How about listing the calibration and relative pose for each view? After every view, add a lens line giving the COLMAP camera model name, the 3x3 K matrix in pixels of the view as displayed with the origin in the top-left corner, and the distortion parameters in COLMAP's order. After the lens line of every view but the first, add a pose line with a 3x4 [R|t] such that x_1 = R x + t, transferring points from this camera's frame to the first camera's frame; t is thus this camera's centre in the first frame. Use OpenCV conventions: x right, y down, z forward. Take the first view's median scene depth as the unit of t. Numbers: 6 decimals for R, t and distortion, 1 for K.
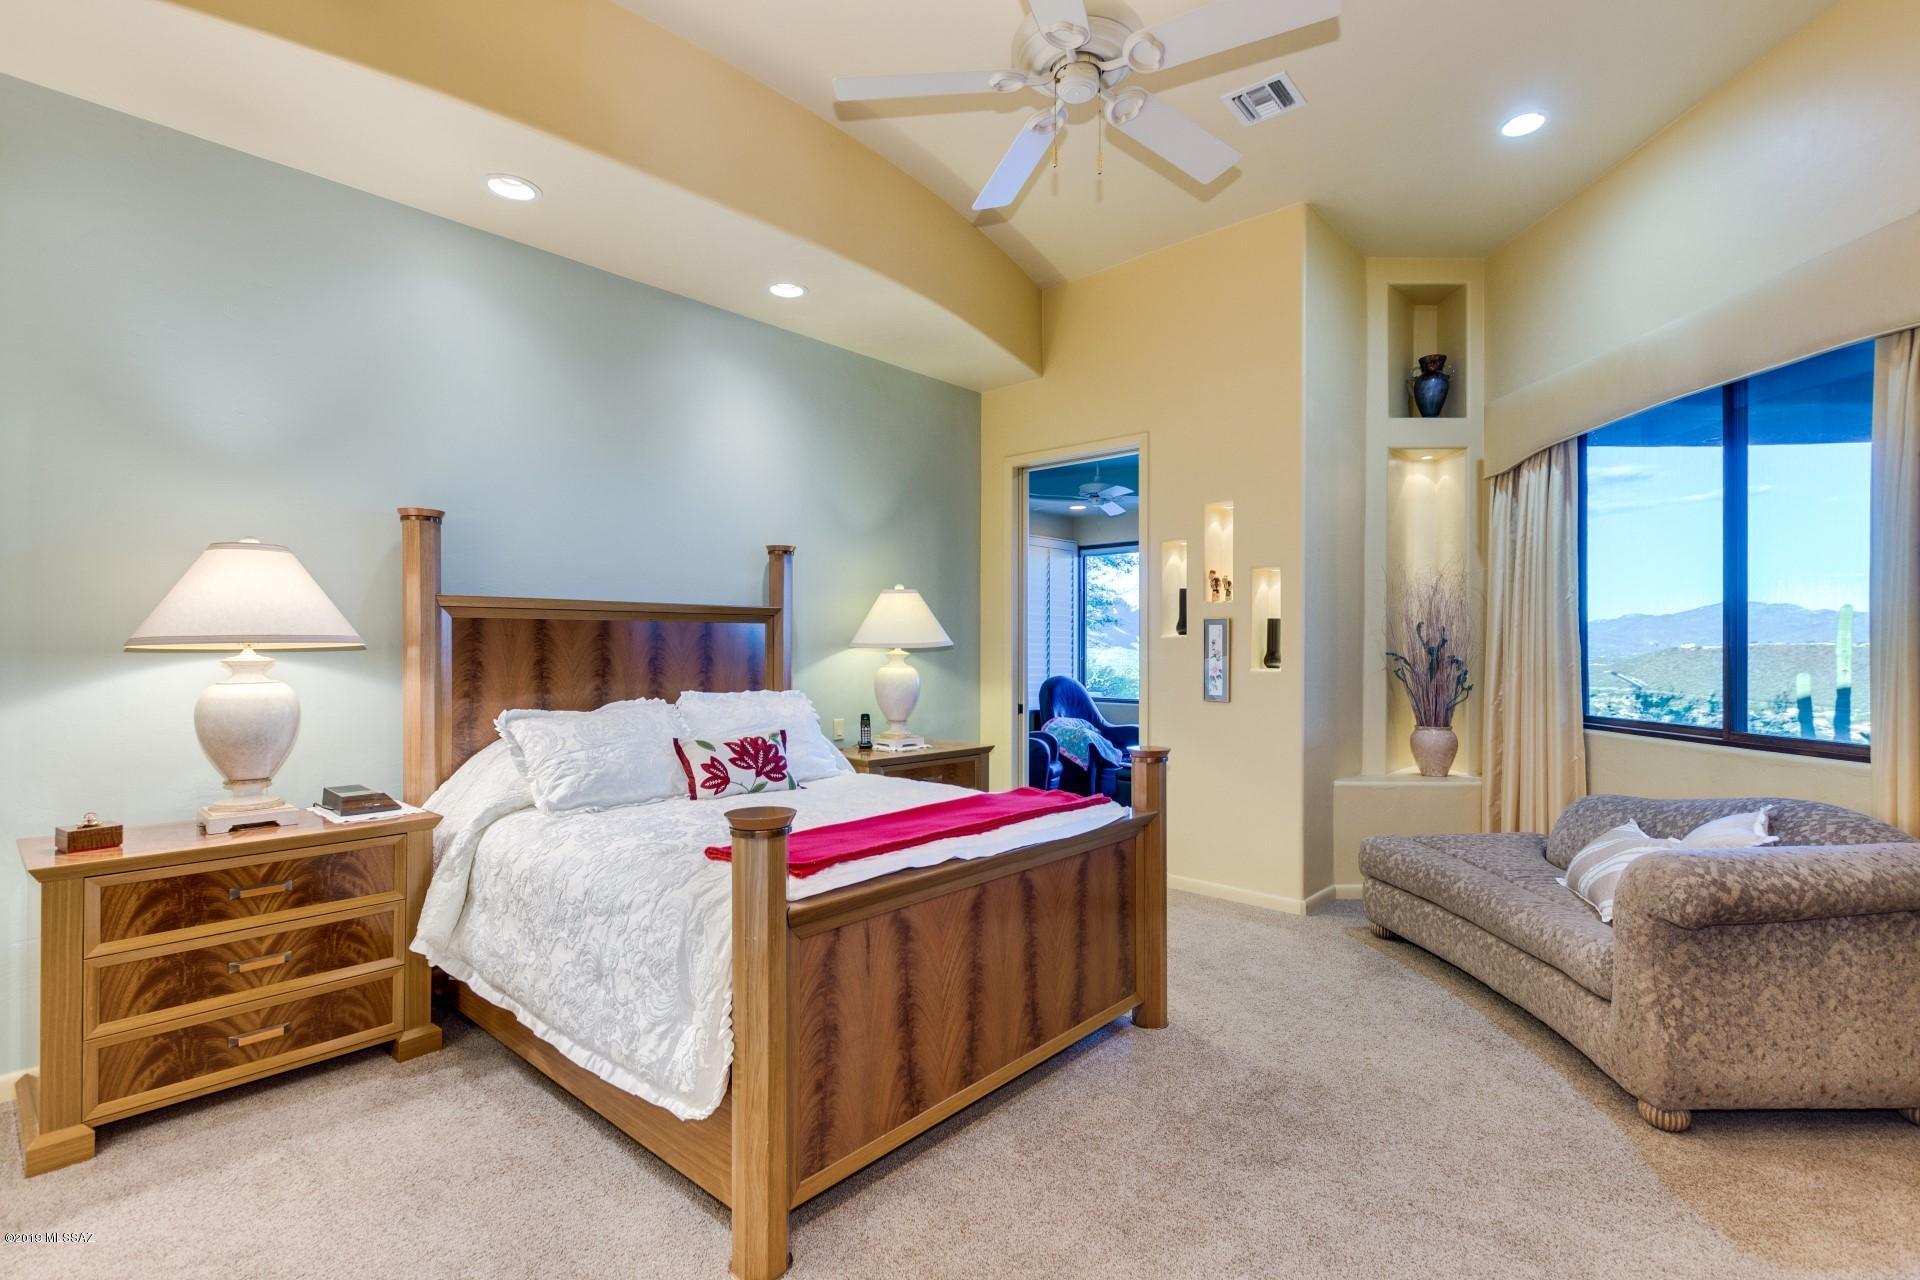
lens RADIAL K [[885.1, 0, 955.5], [0, 885.1, 646.1], [0, 0, 1]] dist [0.001601, -0.000097]
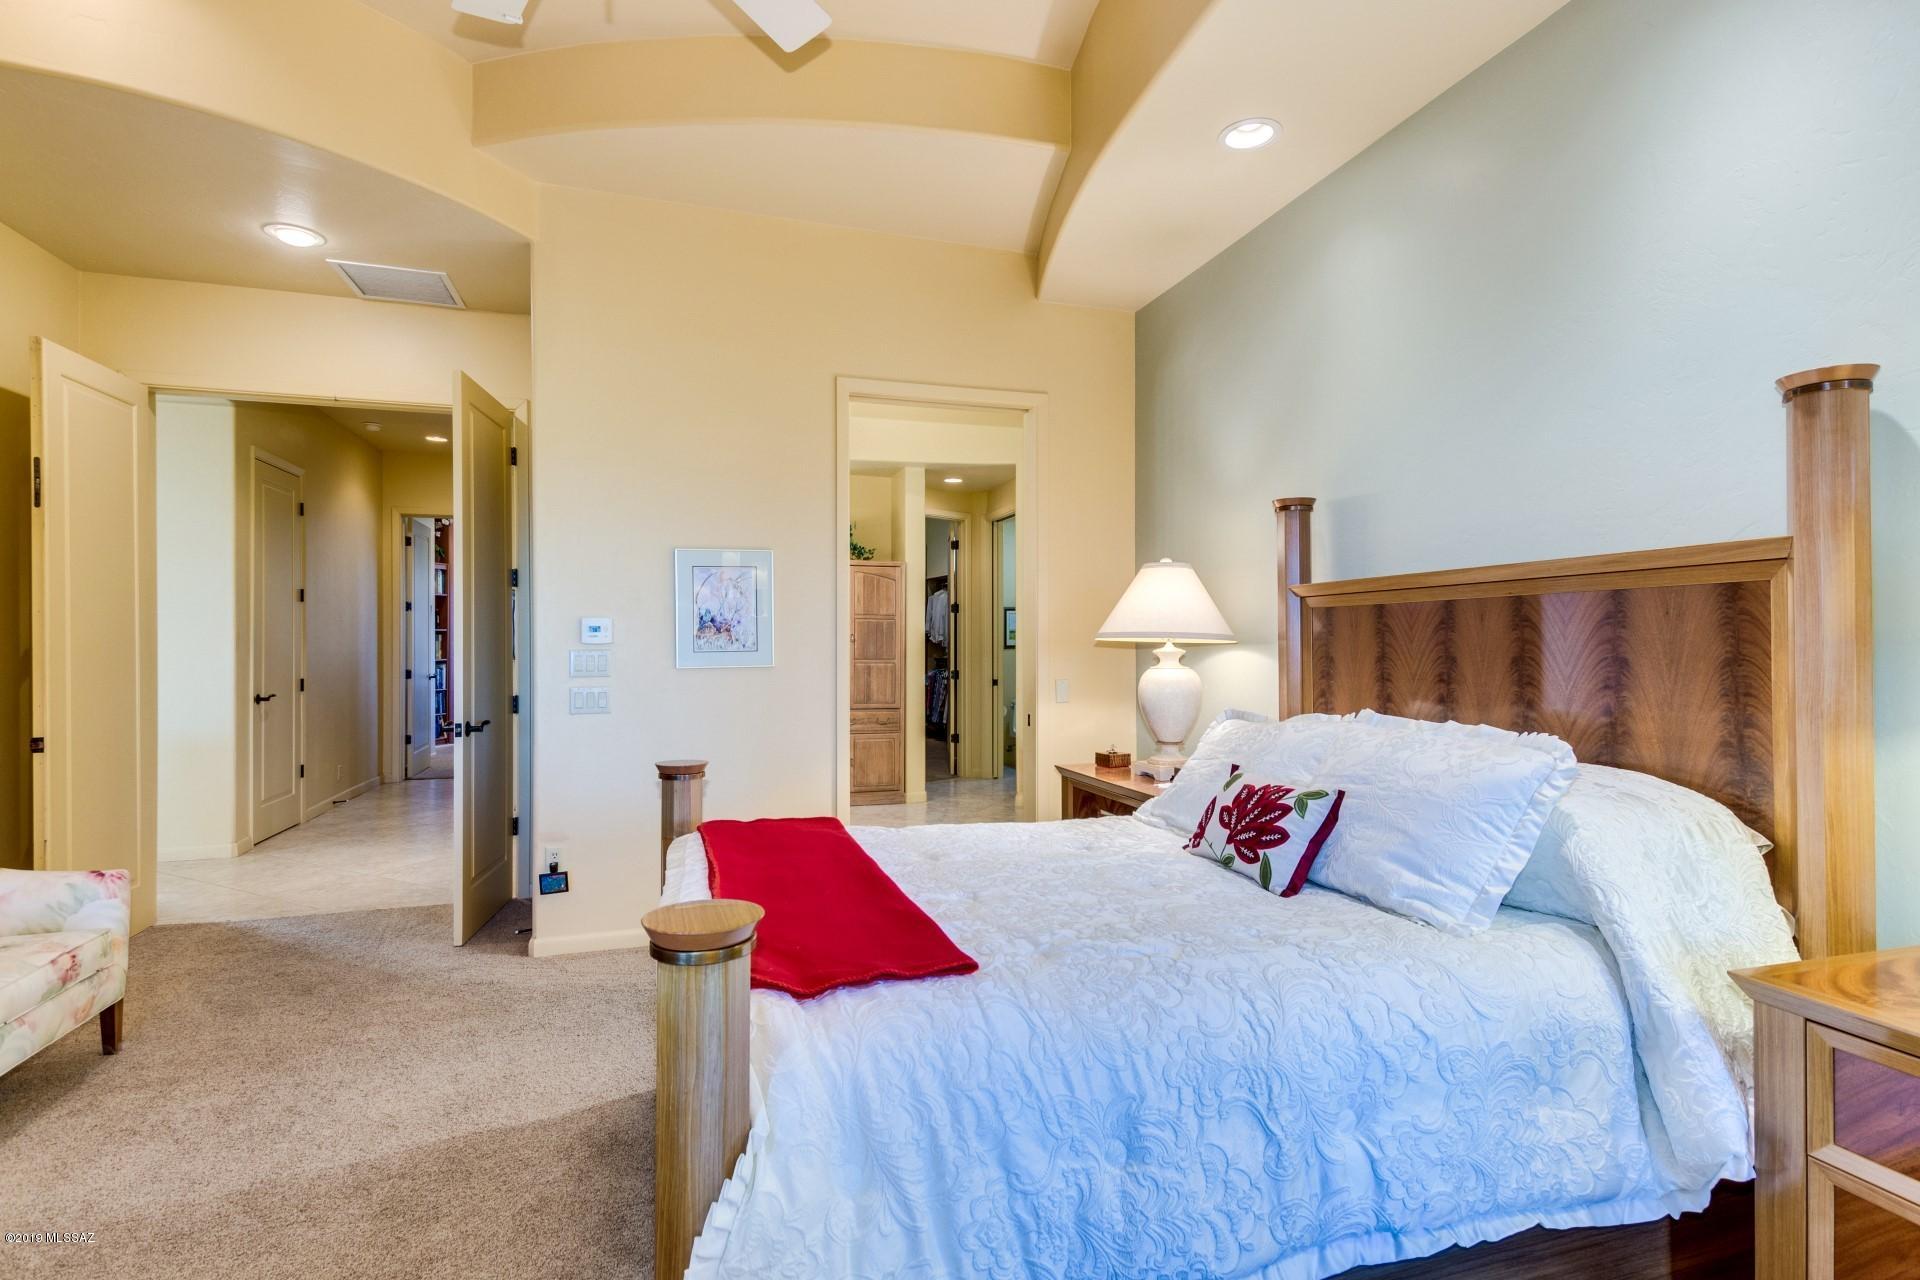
lens RADIAL K [[885.1, 0, 955.5], [0, 885.1, 646.1], [0, 0, 1]] dist [0.001601, -0.000097]
pose [[-0.516940, 0.004607, -0.856009, 0.417161], [0.009326, 0.999956, -0.000250, 0.003067], [0.855971, -0.008112, -0.516961, 1.135051]]
